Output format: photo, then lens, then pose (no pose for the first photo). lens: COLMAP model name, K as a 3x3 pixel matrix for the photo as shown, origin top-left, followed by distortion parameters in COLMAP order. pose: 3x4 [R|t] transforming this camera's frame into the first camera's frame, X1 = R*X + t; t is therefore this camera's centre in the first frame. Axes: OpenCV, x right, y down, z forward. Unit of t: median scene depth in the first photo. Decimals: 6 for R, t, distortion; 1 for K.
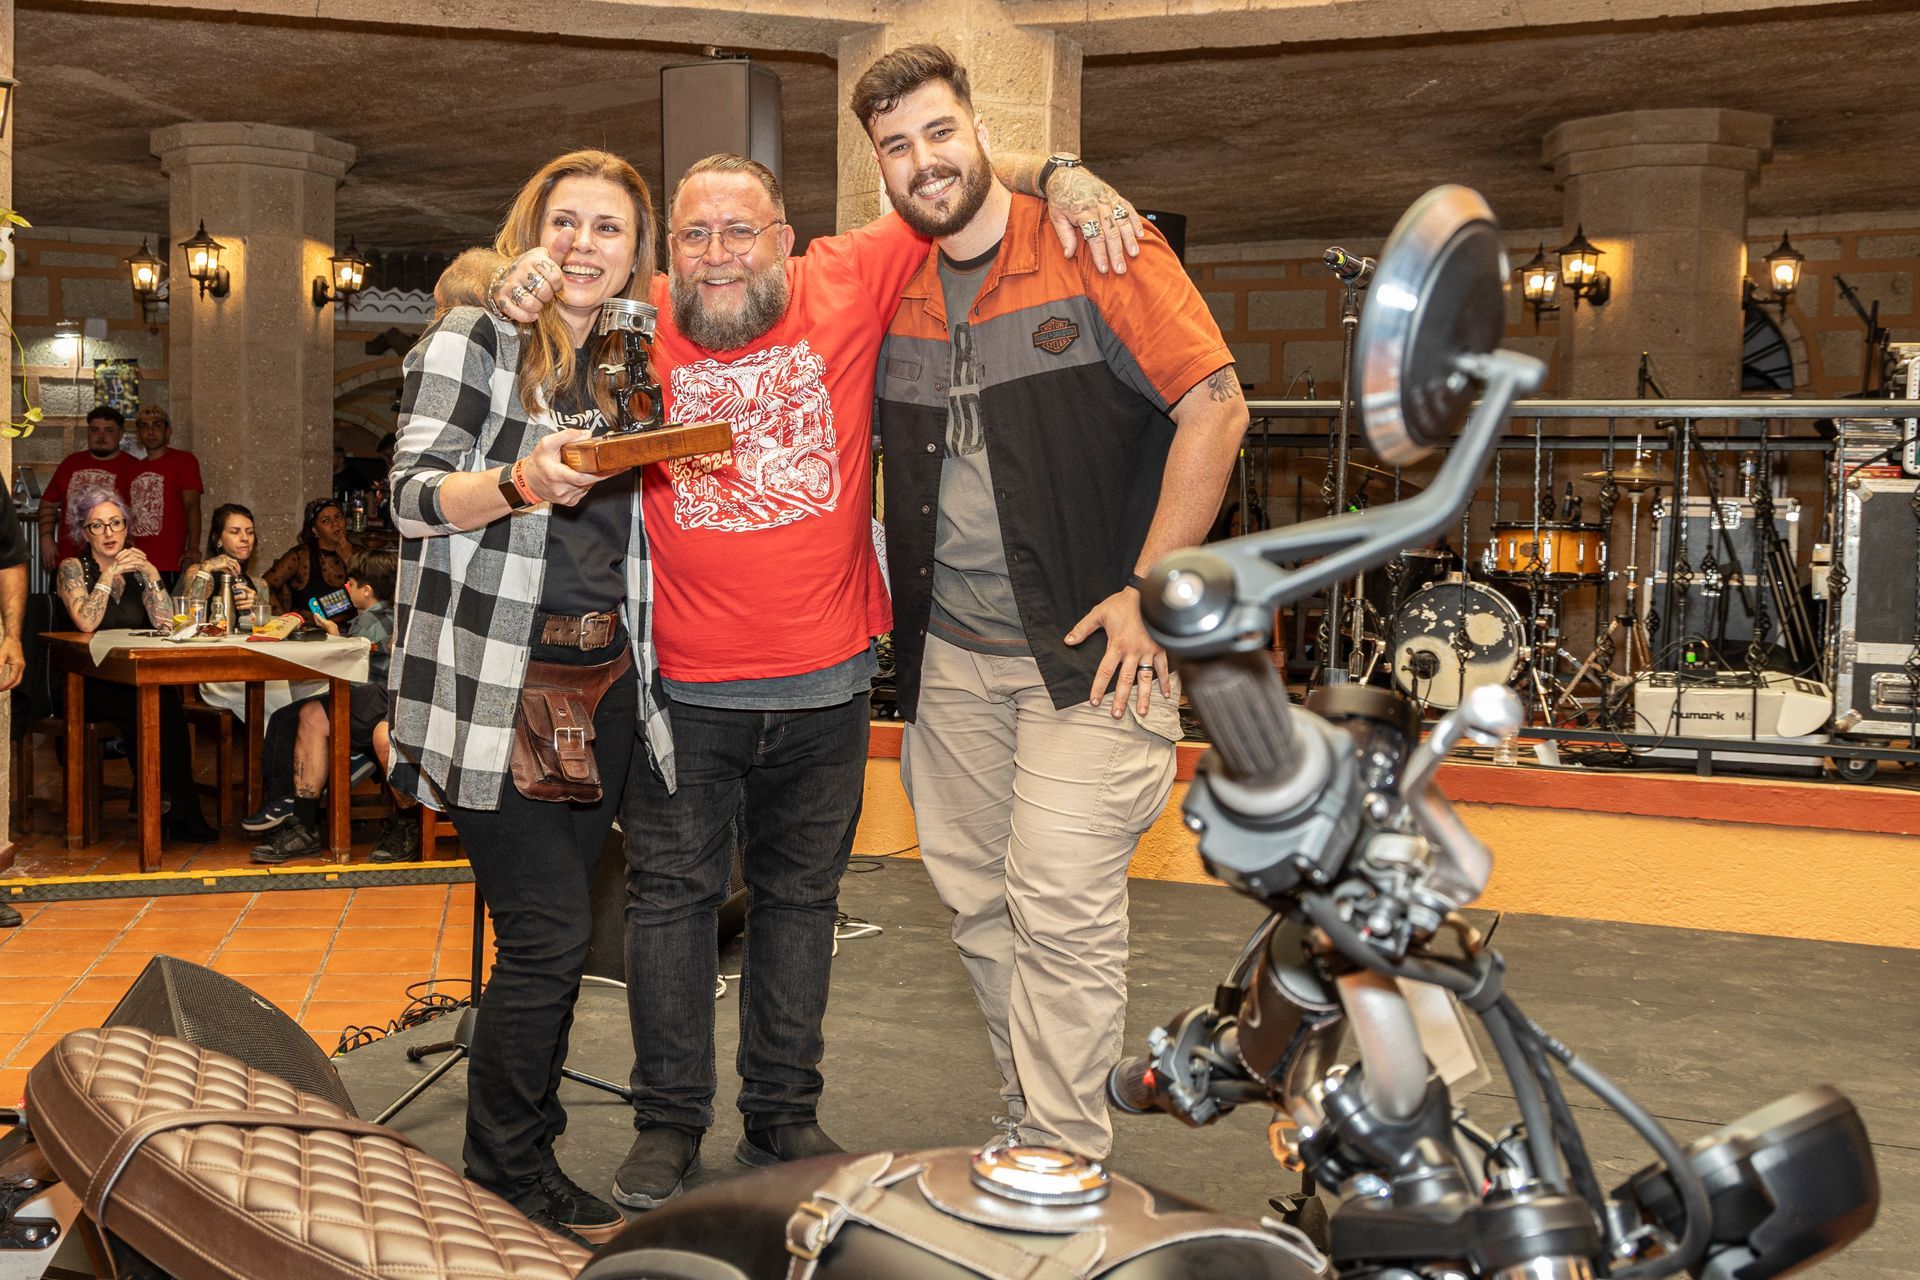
lens RADIAL K [[2068.6, 0, 758.2], [0, 2068.6, 601.2], [0, 0, 1]] dist [-0.004218, 0.019398]
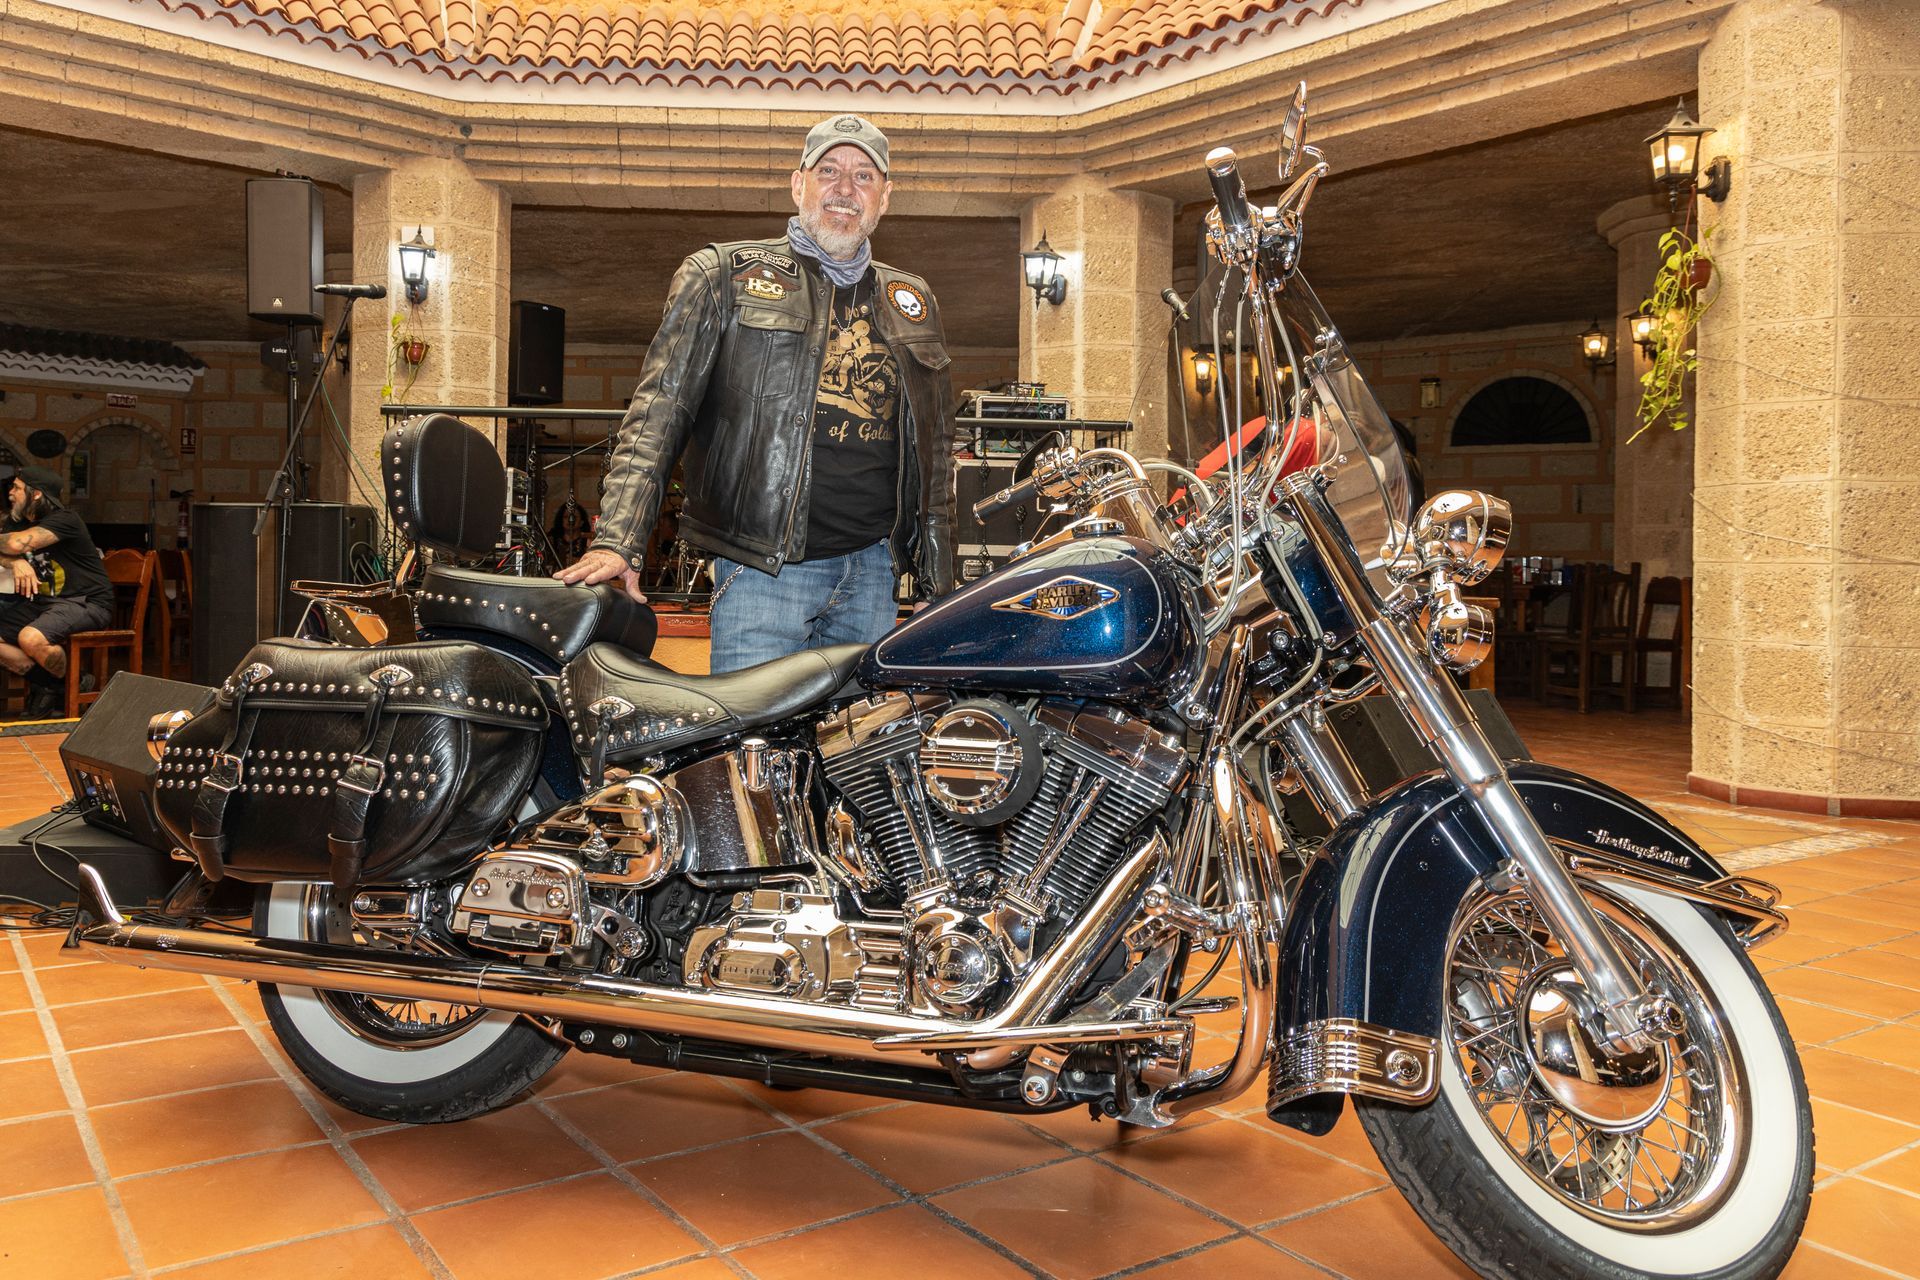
lens RADIAL K [[1461.0, 0, 818.1], [0, 1461.0, 549.8], [0, 0, 1]] dist [0.002620, 0.004989]
pose [[0.898236, 0.000058, 0.439513, -0.139557], [0.019709, 0.998989, -0.040413, 0.061113], [-0.439071, 0.044963, 0.897326, -0.121787]]
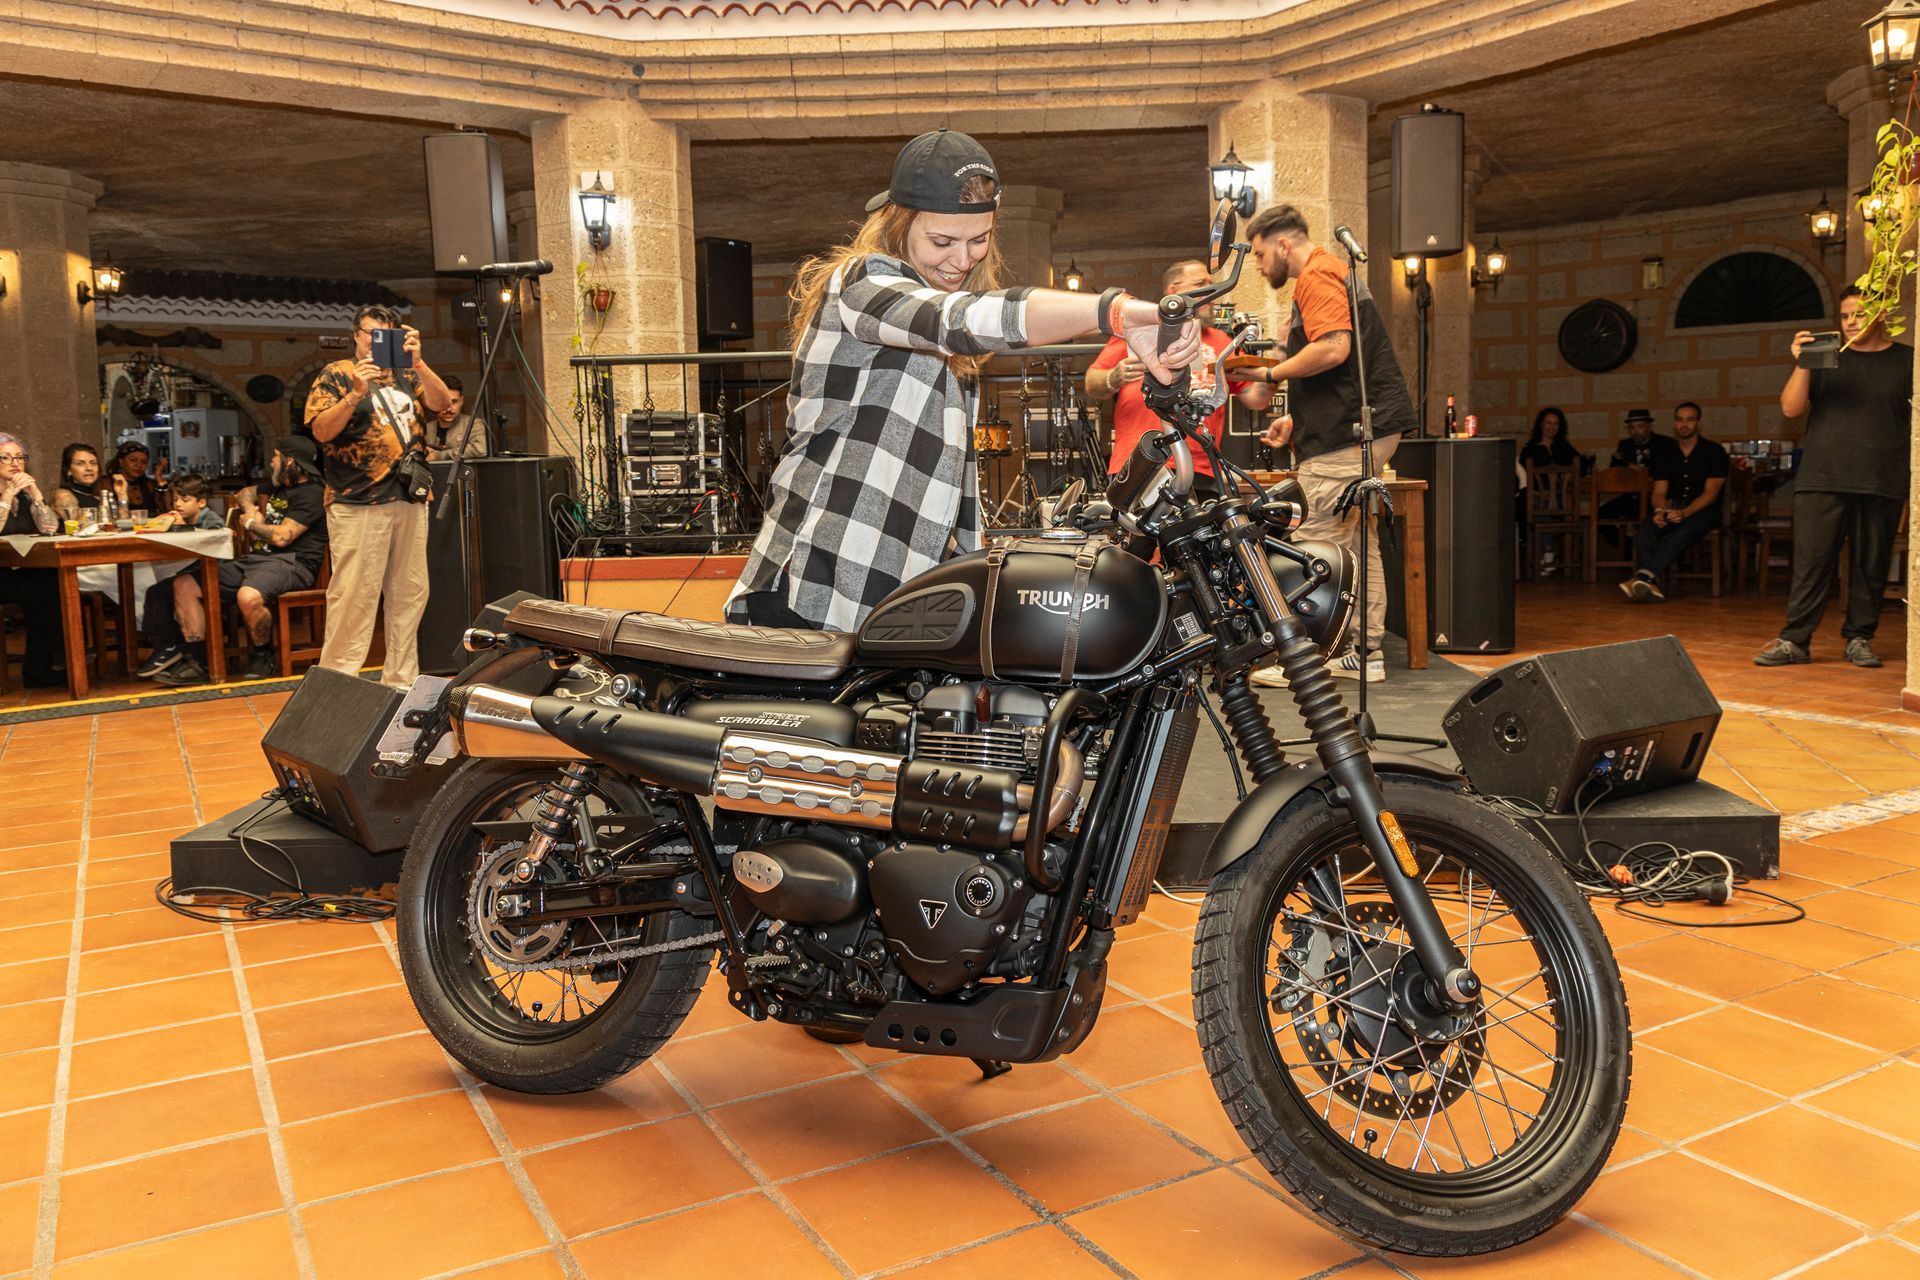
lens RADIAL K [[1455.6, 0, 951.5], [0, 1455.6, 567.0], [0, 0, 1]] dist [0.011568, -0.006748]
pose [[0.921137, -0.069796, 0.382929, -0.120260], [0.058809, 0.997454, 0.040338, 0.033884], [-0.384770, -0.014637, 0.922896, -0.129493]]
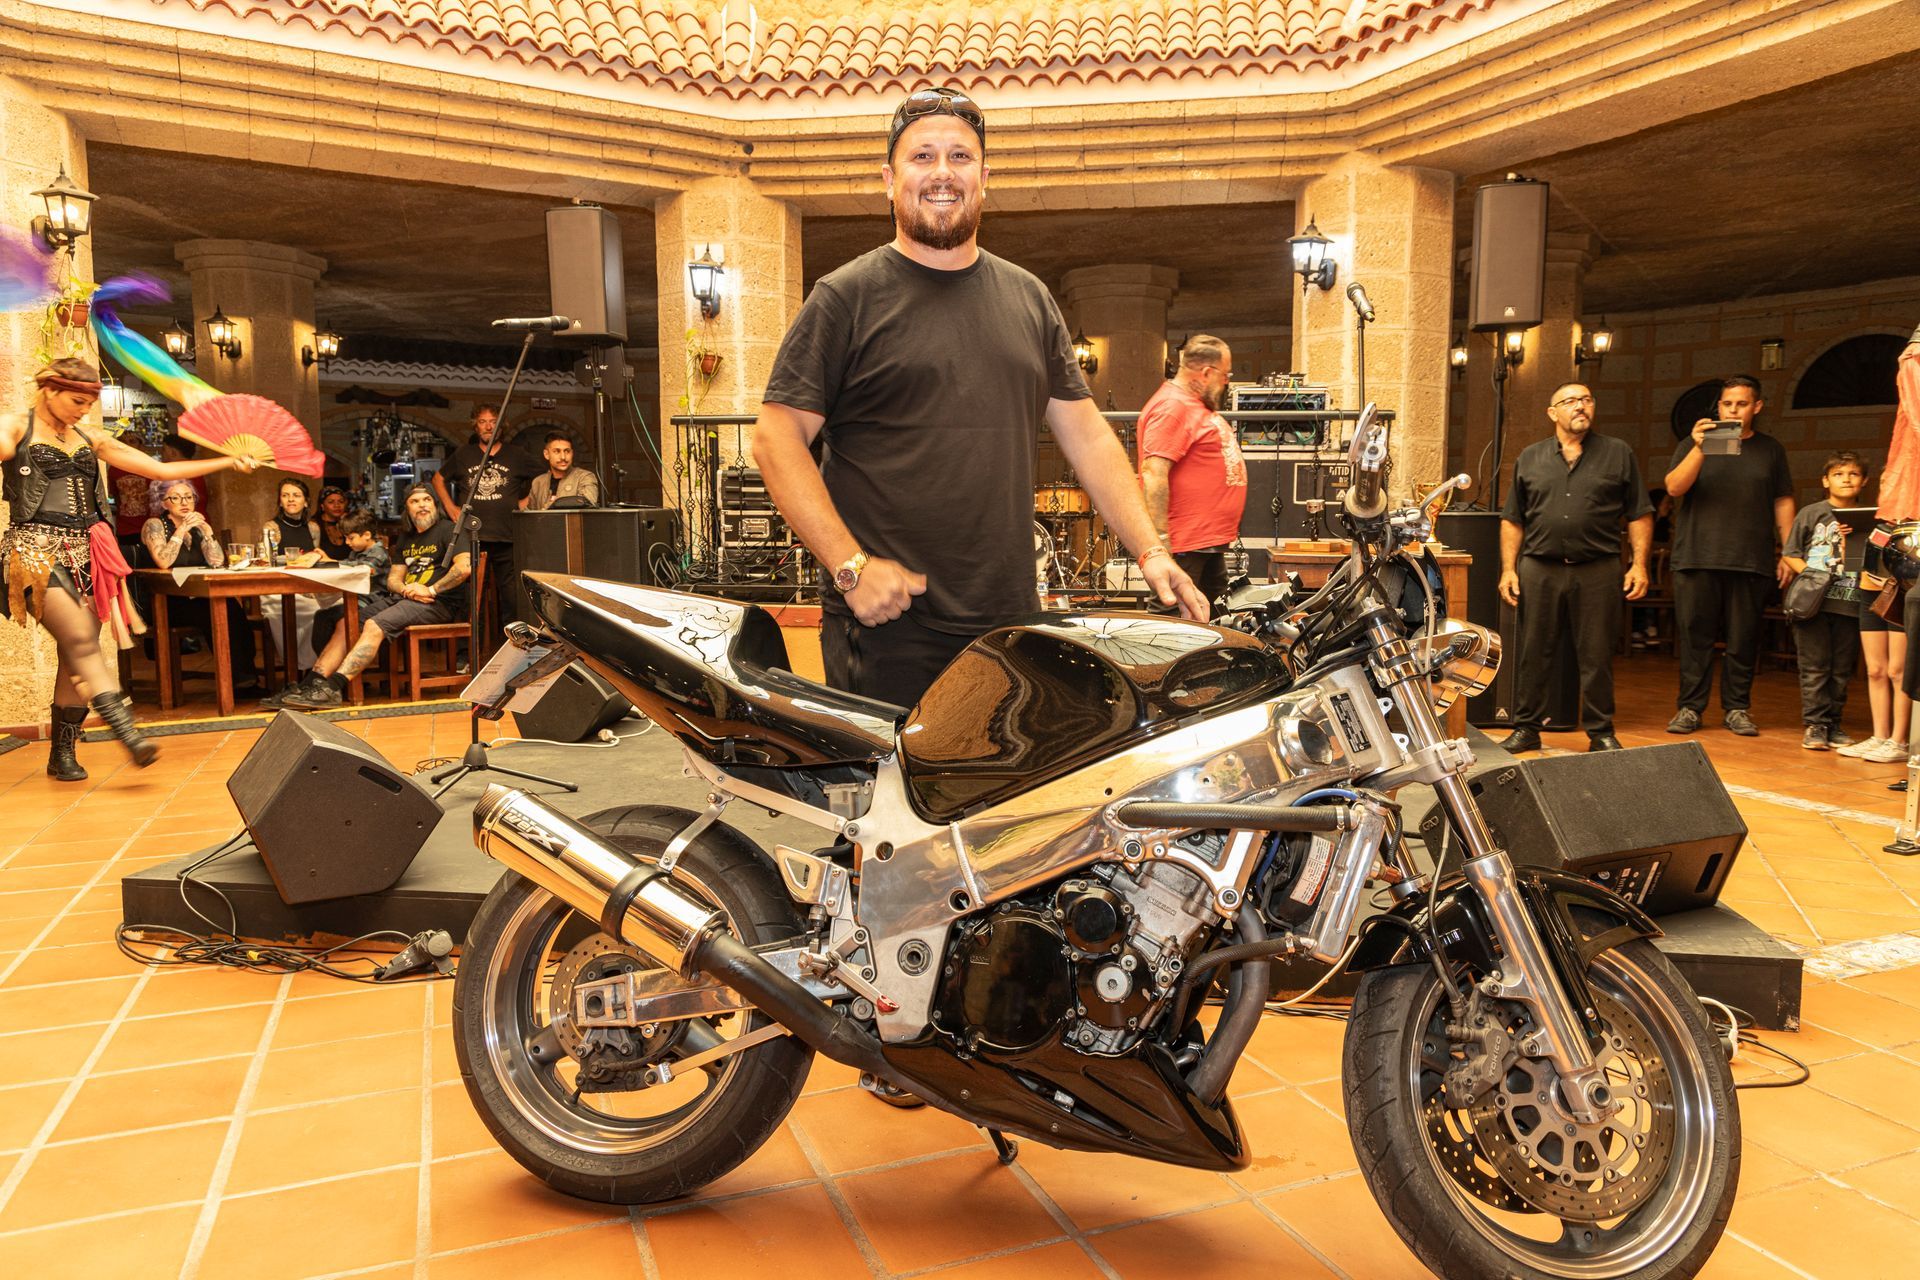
lens RADIAL K [[1275.0, 0, 960.0], [0, 1275.0, 640.0], [0, 0, 1]] dist [0.005427, 0.000566]
pose [[0.963044, -0.042487, 0.265972, -0.013969], [0.028190, 0.997956, 0.057347, 0.032114], [-0.267865, -0.047730, 0.962274, -0.073451]]
